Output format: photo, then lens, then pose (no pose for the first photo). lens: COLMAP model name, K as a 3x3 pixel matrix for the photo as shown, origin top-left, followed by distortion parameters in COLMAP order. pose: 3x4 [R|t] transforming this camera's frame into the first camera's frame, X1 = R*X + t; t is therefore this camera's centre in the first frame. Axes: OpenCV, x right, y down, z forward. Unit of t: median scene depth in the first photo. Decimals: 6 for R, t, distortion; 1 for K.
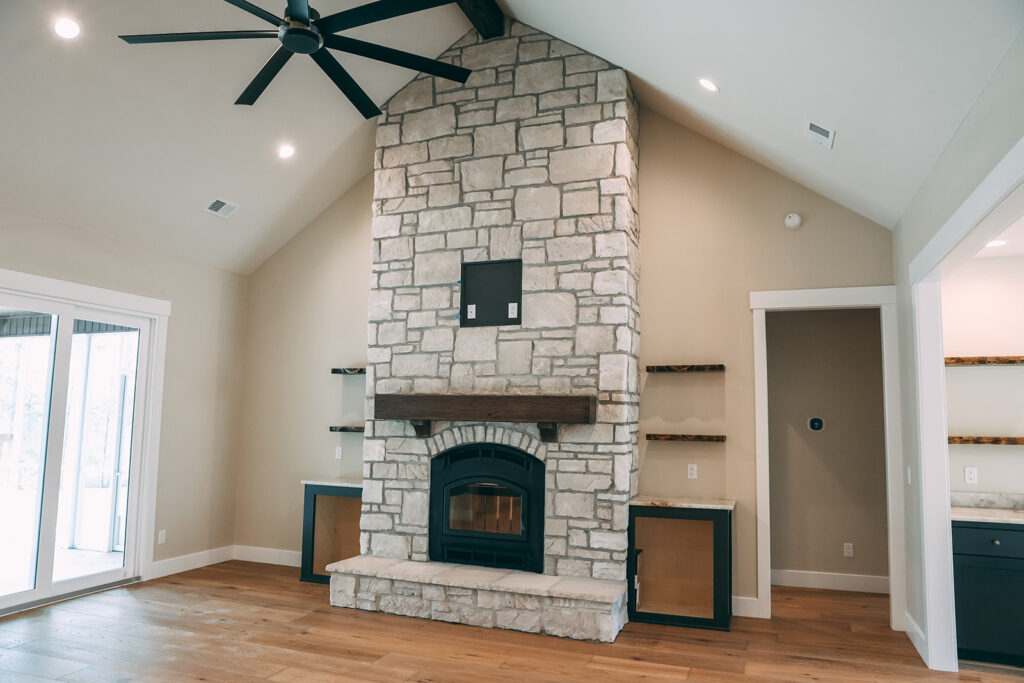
lens RADIAL K [[701.0, 0, 514.7], [0, 701.0, 340.9], [0, 0, 1]] dist [-0.109204, 0.086322]
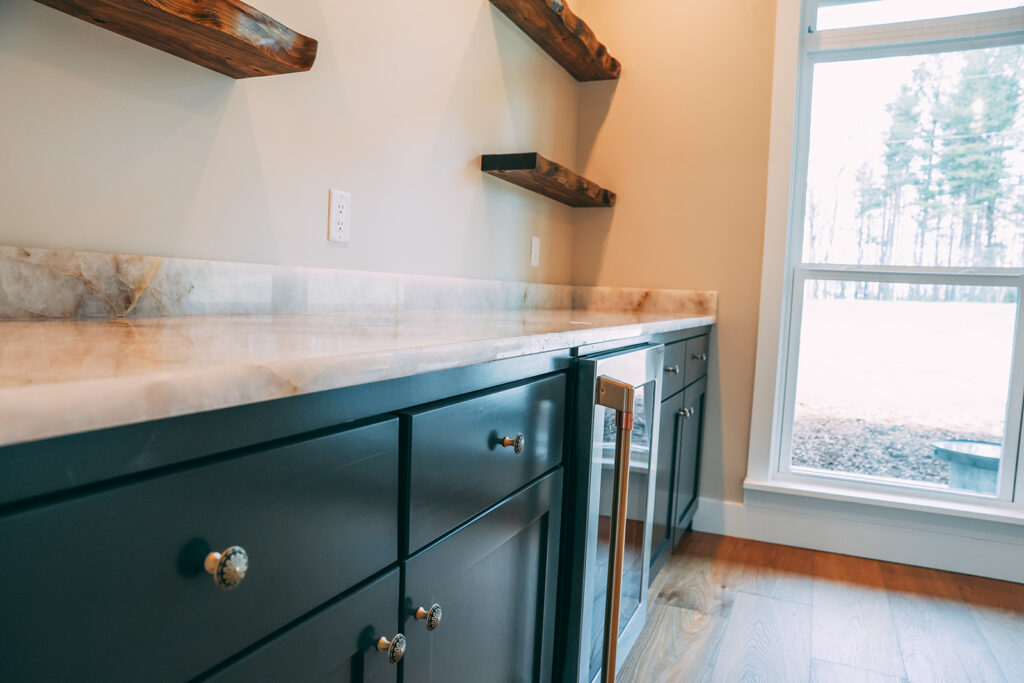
lens RADIAL K [[701.0, 0, 514.7], [0, 701.0, 340.9], [0, 0, 1]] dist [-0.109204, 0.086322]
pose [[0.069168, -0.085600, 0.993926, 0.458537], [-0.155914, 0.983141, 0.095521, 0.184202], [-0.985346, -0.161574, 0.054655, 0.733067]]
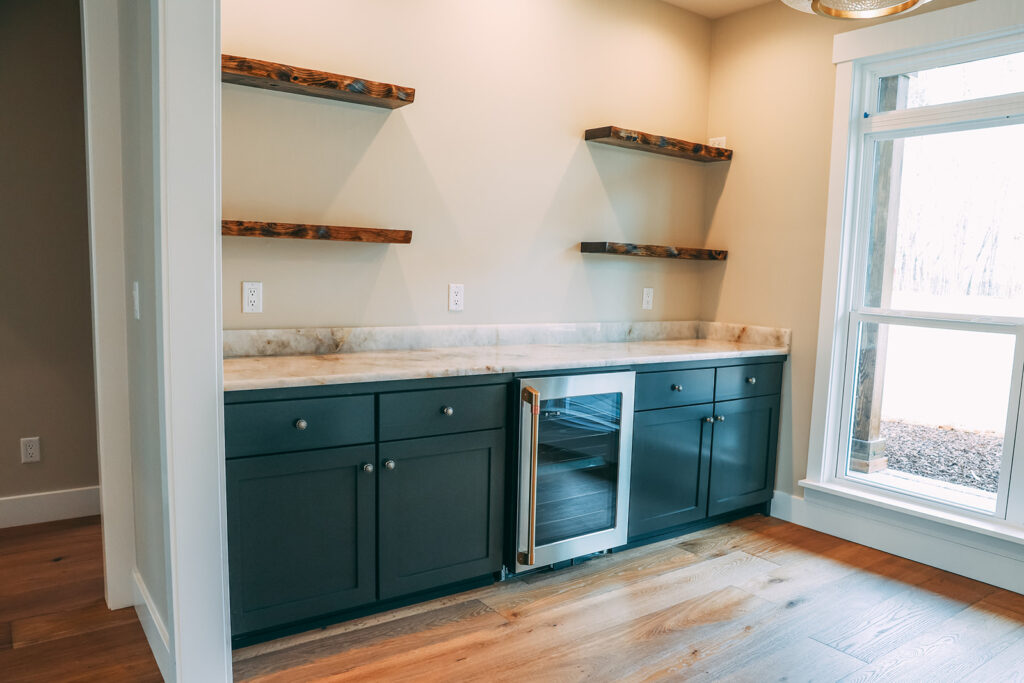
lens RADIAL K [[767.0, 0, 555.3], [0, 767.0, 365.5], [0, 0, 1]] dist [-0.058044, 0.004813]
pose [[0.517705, -0.103915, 0.849225, 0.253878], [-0.124741, 0.972822, 0.195083, 0.092901], [-0.846416, -0.206928, 0.490673, 0.441024]]
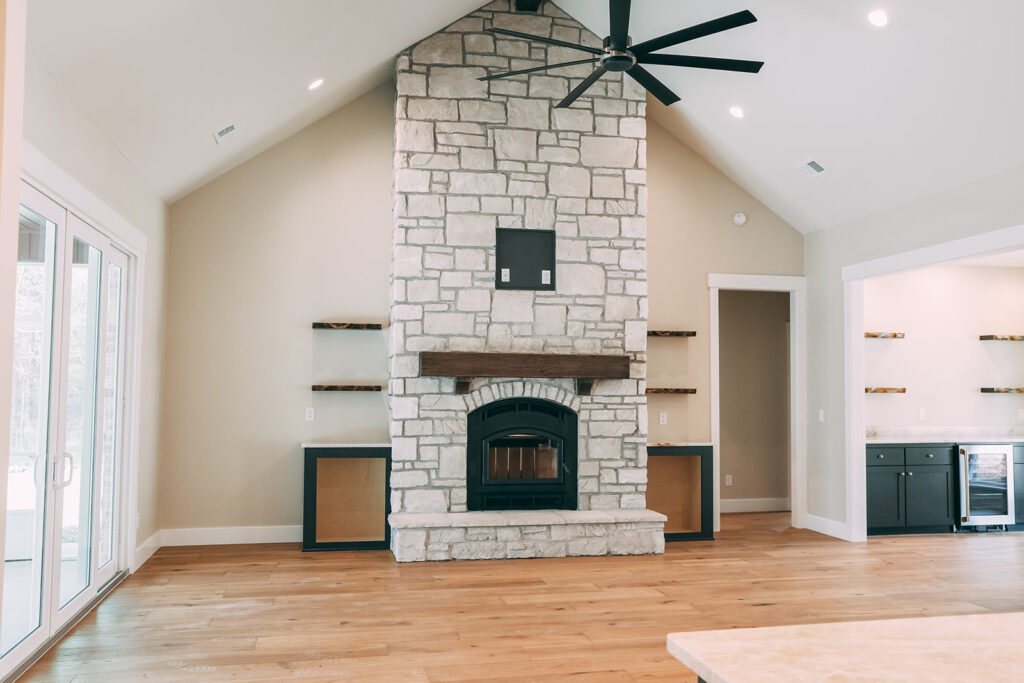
lens RADIAL K [[841.1, 0, 510.9], [0, 841.1, 349.3], [0, 0, 1]] dist [-0.061461, 0.090519]
pose [[0.846951, 0.014995, 0.531459, -0.770709], [-0.052066, 0.997137, 0.054841, -0.000231], [-0.529115, -0.074119, 0.845307, -0.095565]]
